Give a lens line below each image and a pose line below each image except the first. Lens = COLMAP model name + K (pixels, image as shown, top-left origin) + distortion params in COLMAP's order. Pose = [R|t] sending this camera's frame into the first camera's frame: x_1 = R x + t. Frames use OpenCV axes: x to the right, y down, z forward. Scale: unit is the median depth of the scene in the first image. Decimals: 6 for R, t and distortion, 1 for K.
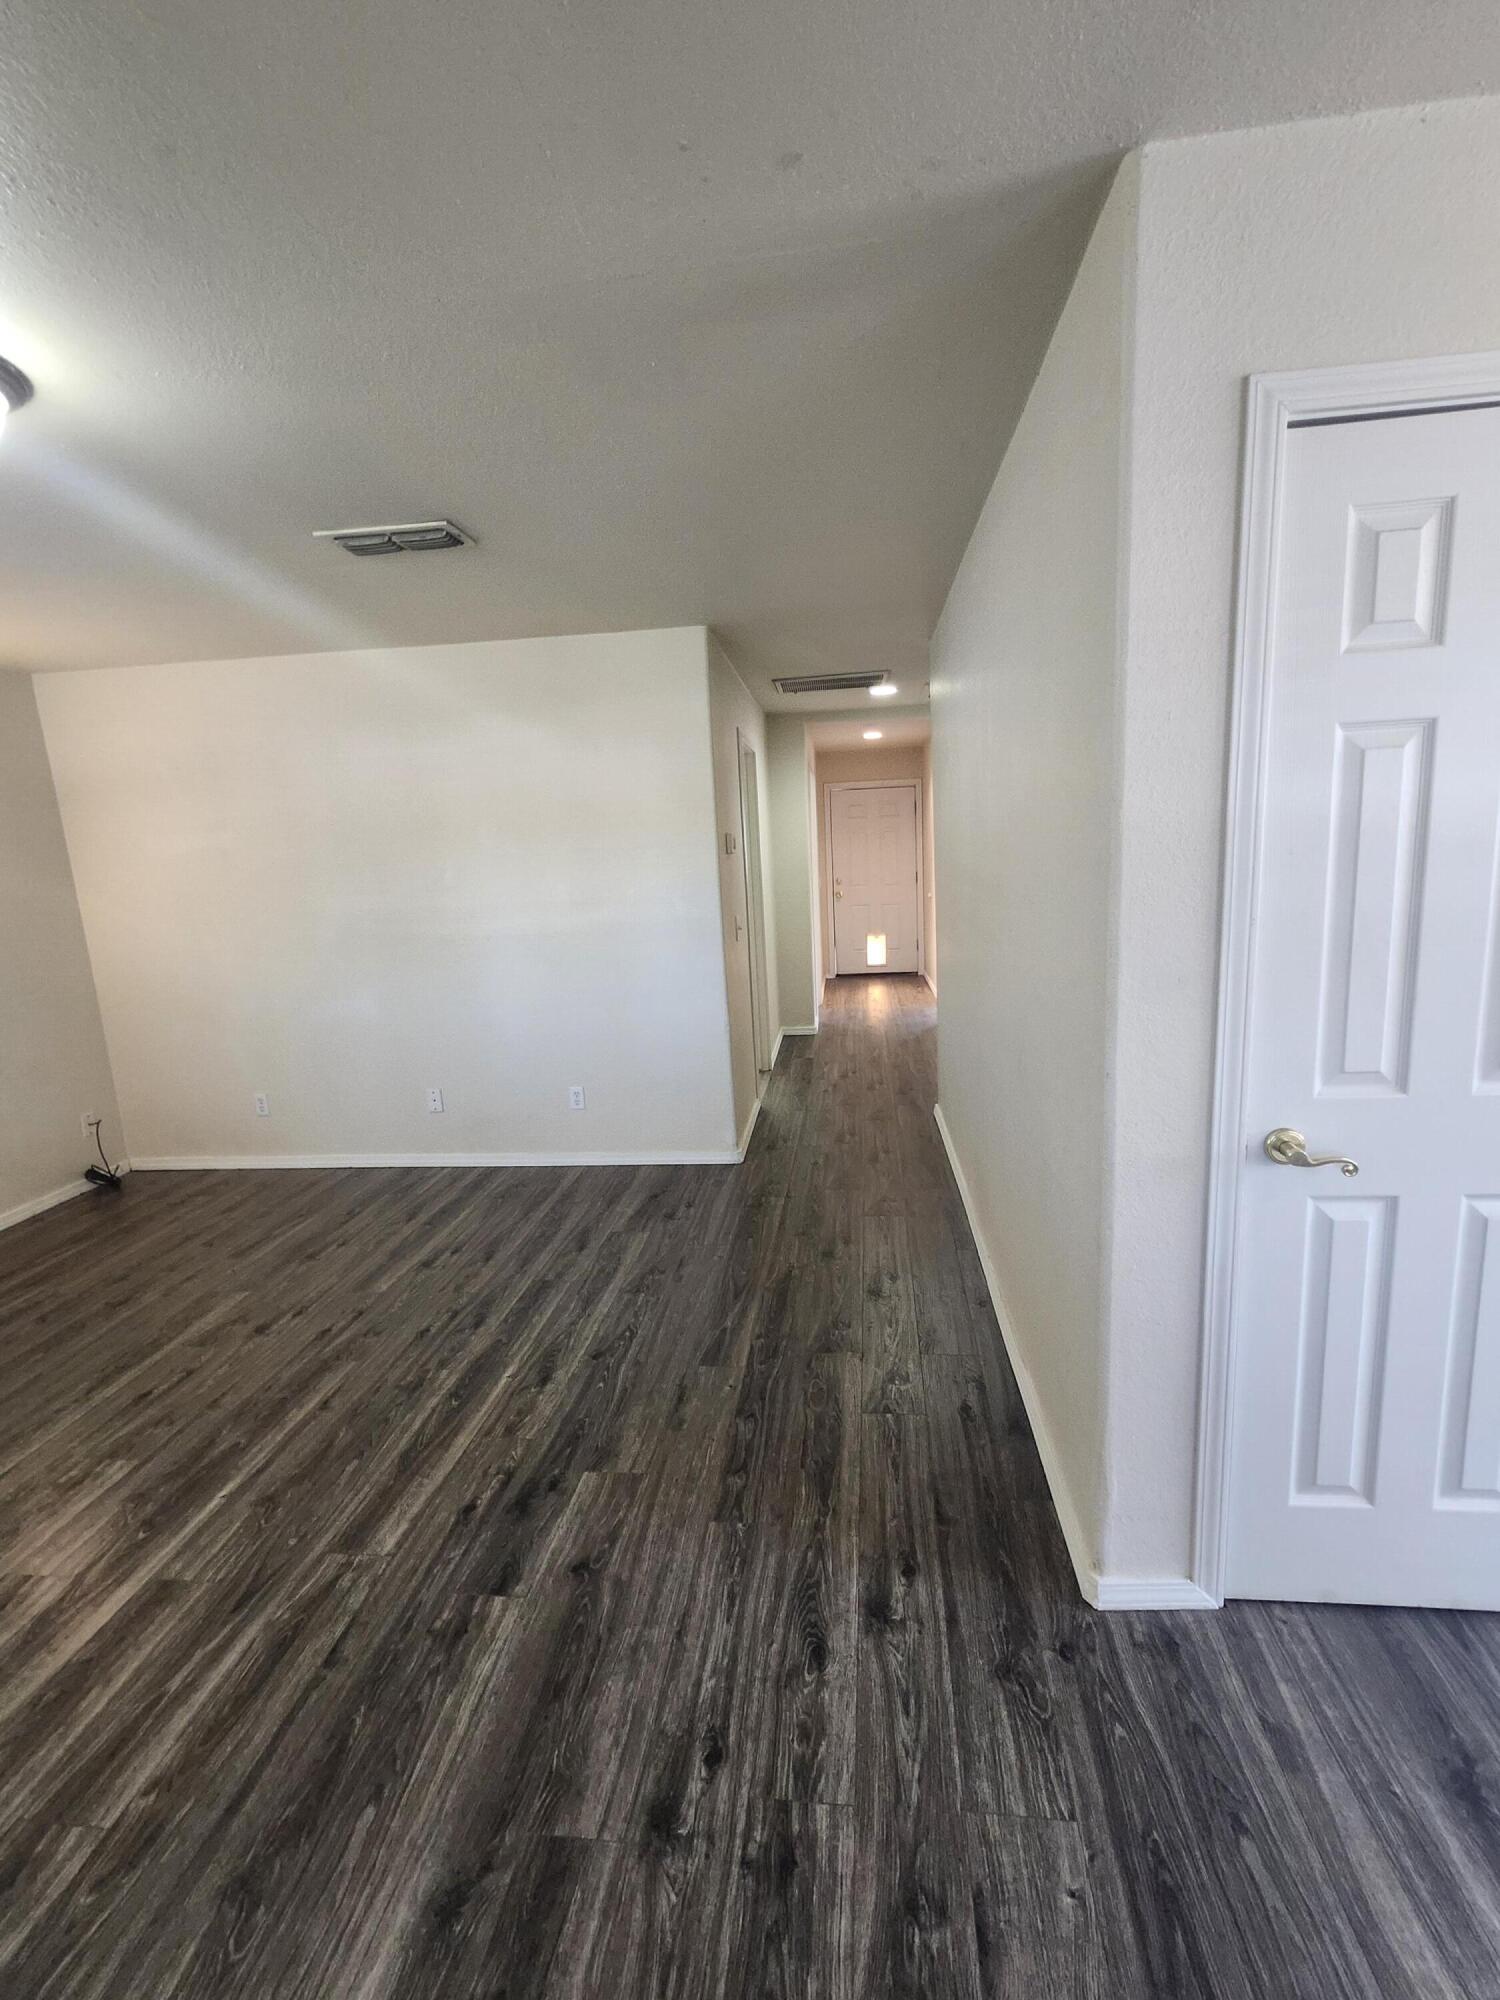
lens RADIAL K [[863.6, 0, 754.3], [0, 863.6, 999.0], [0, 0, 1]] dist [0.001261, -0.000418]
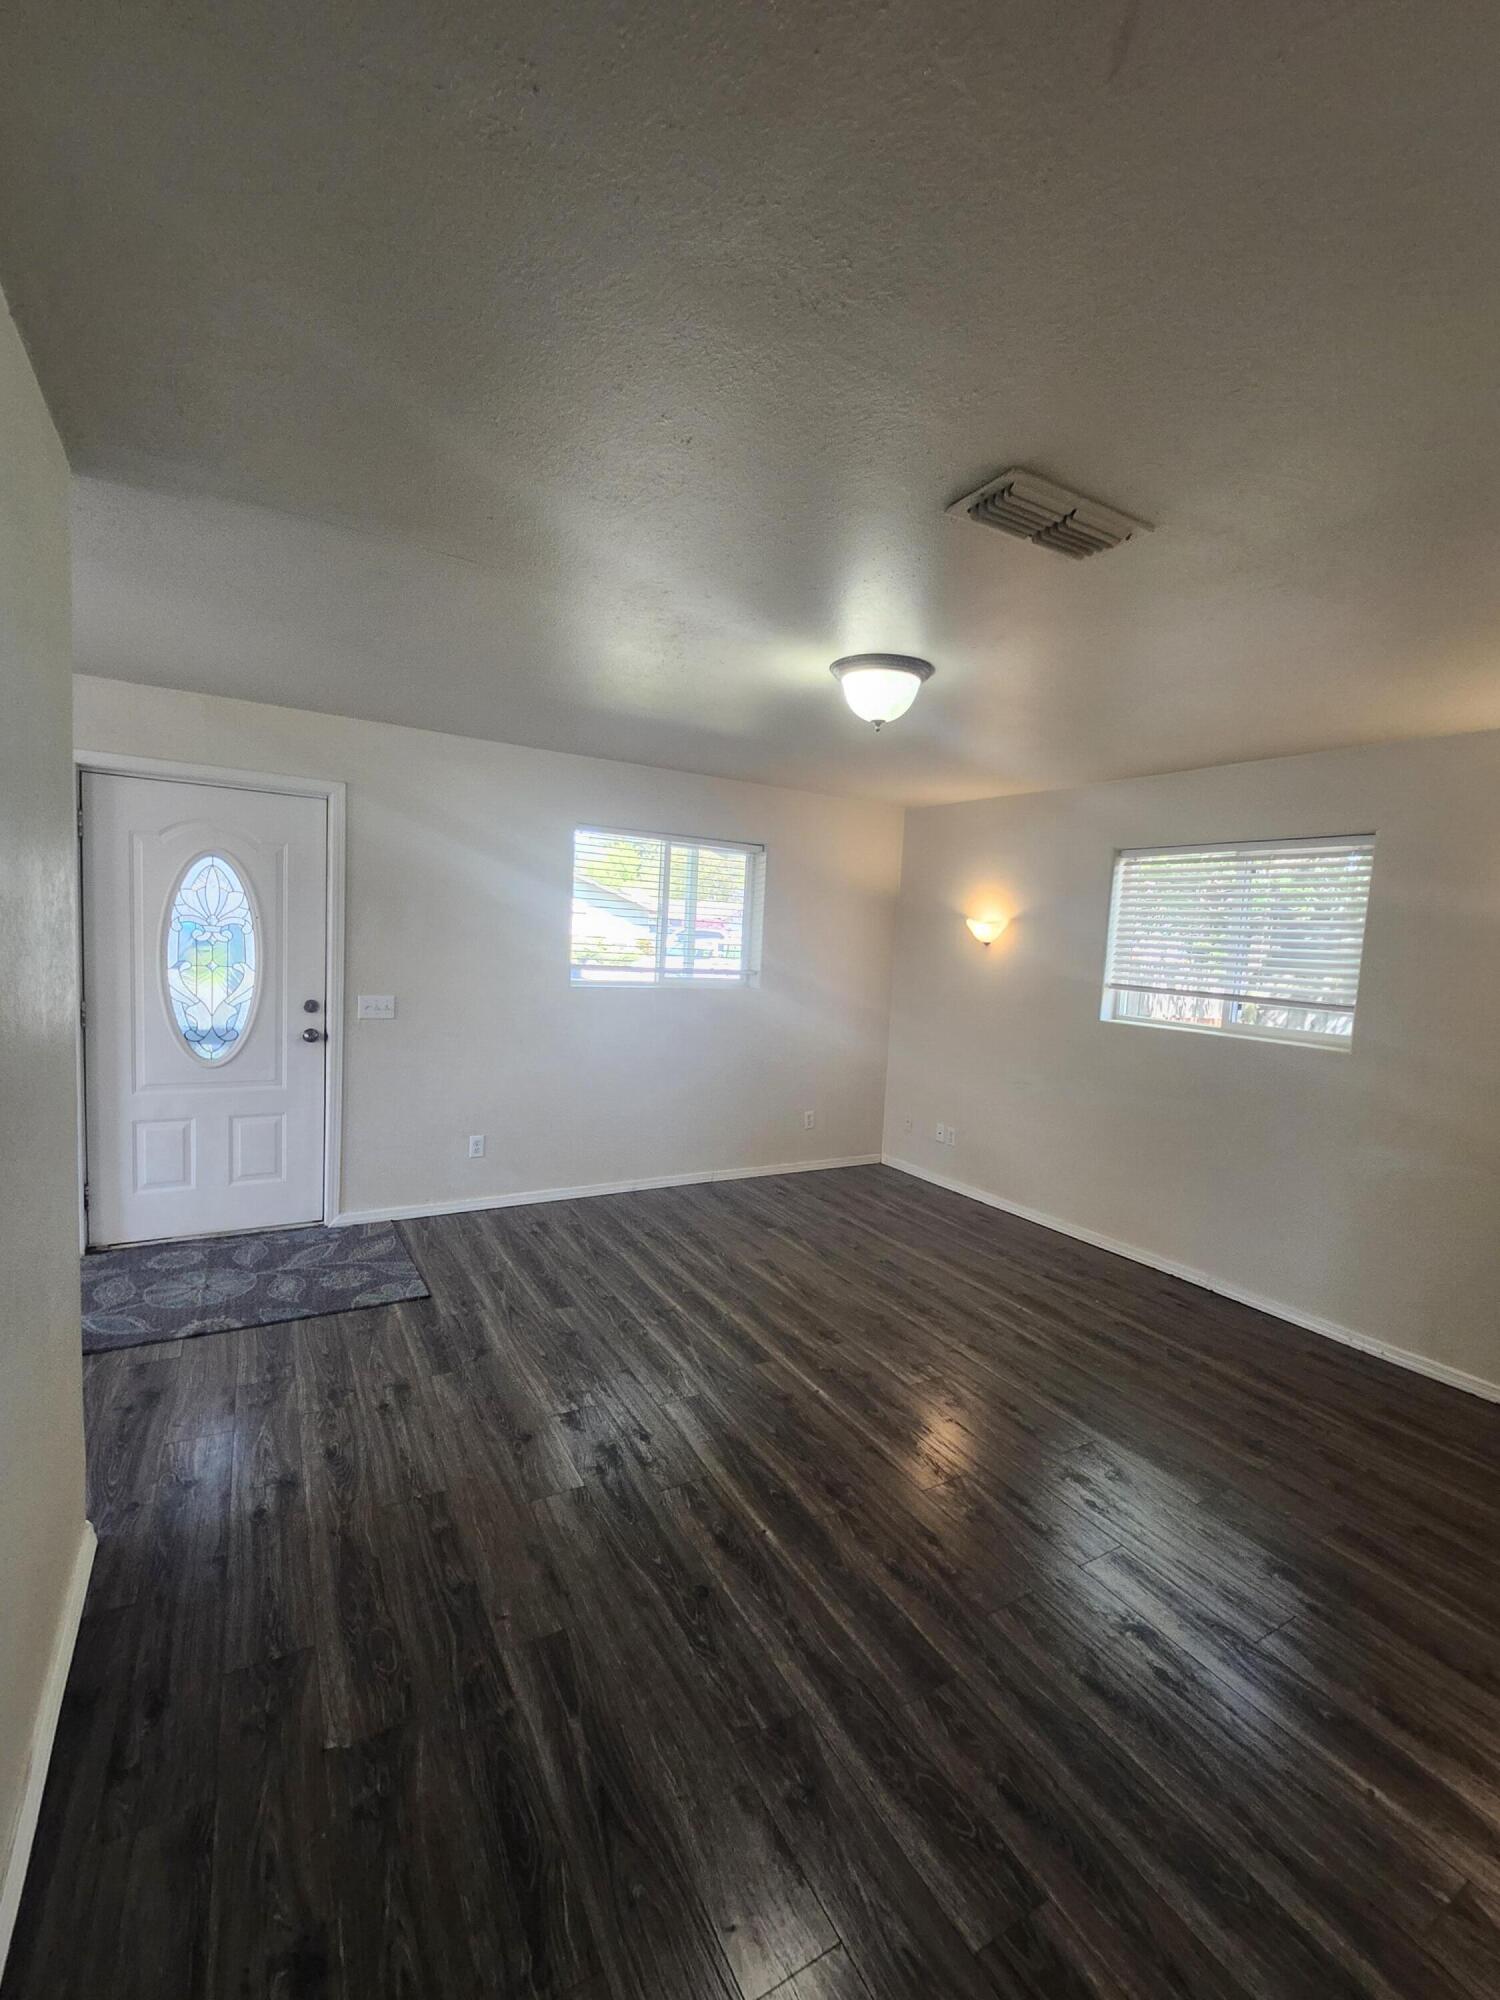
lens RADIAL K [[863.6, 0, 748.8], [0, 863.6, 1001.5], [0, 0, 1]] dist [0.001261, -0.000418]
pose [[-0.799152, 0.056396, -0.598478, 0.245188], [-0.117581, 0.961694, 0.247629, -0.326280], [0.589517, 0.268263, -0.761908, 1.664608]]
